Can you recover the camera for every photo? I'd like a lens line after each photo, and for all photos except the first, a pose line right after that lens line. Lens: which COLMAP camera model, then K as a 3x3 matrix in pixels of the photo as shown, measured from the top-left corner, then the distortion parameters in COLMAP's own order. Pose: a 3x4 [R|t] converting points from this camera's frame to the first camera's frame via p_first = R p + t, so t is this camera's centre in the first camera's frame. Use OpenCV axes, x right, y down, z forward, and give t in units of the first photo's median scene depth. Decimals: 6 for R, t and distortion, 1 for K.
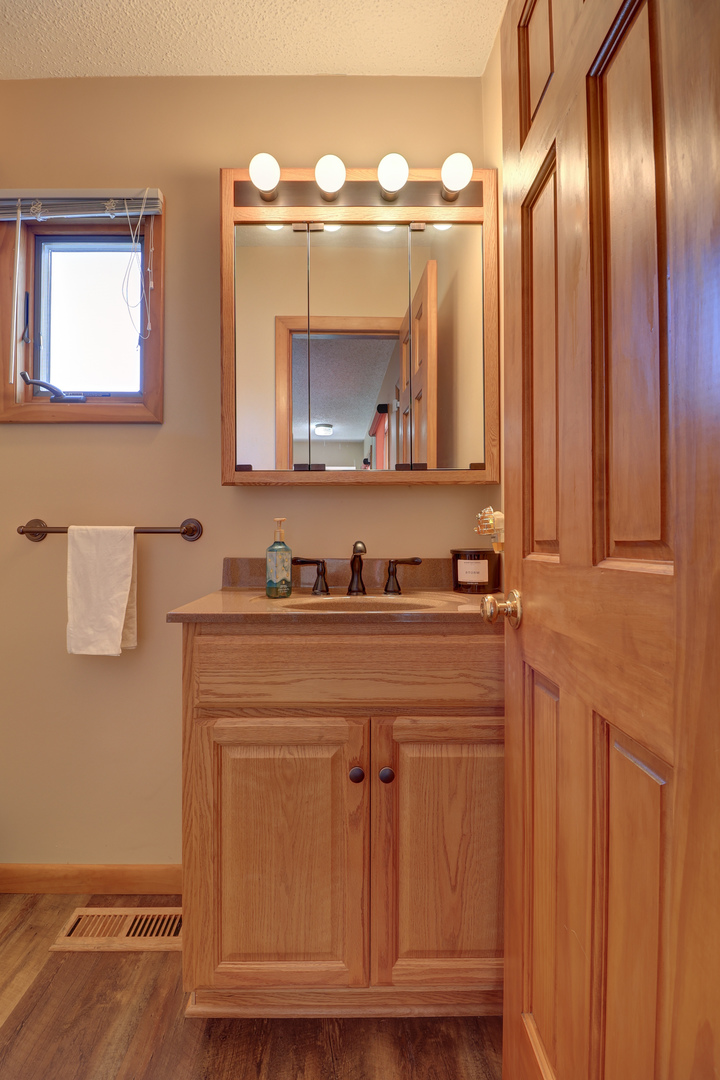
lens RADIAL K [[497.1, 0, 359.2], [0, 497.1, 541.2], [0, 0, 1]] dist [-0.013895, -0.003514]
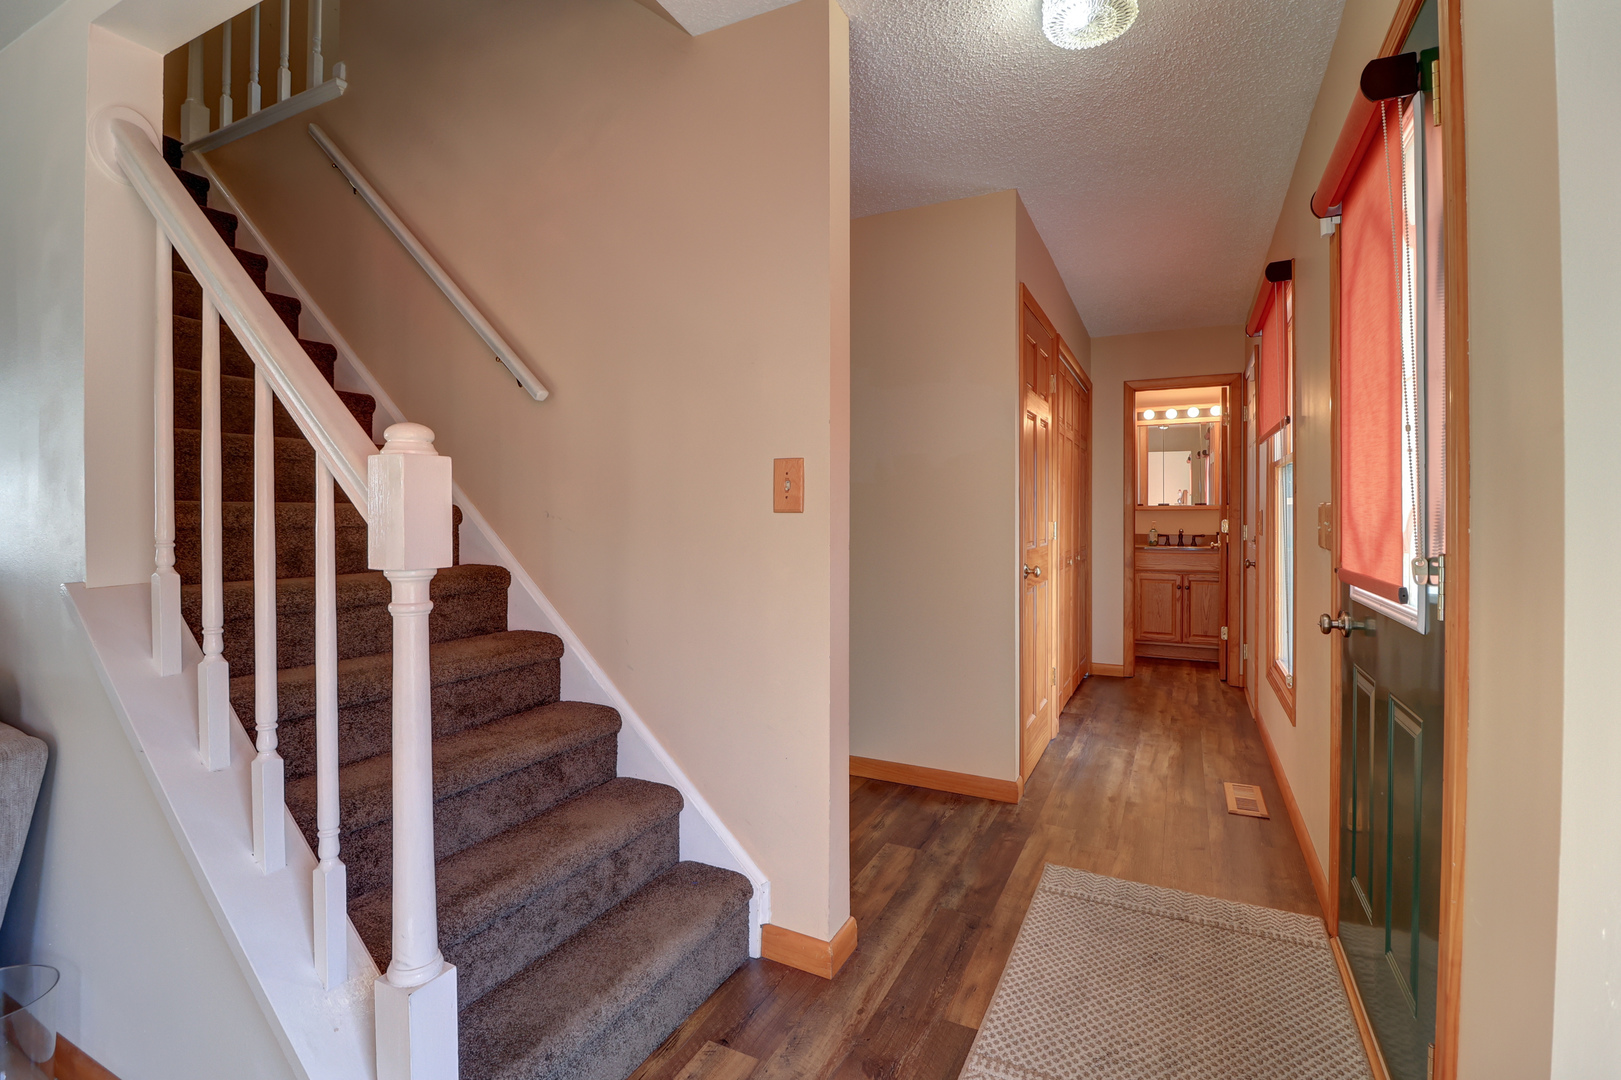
lens RADIAL K [[746.2, 0, 818.1], [0, 746.2, 525.1], [0, 0, 1]] dist [-0.013895, -0.003514]
pose [[0.891297, 0.002564, -0.453412, 0.084443], [0.003757, 0.999908, 0.013040, -0.090592], [0.453404, -0.013326, 0.891205, -4.139157]]
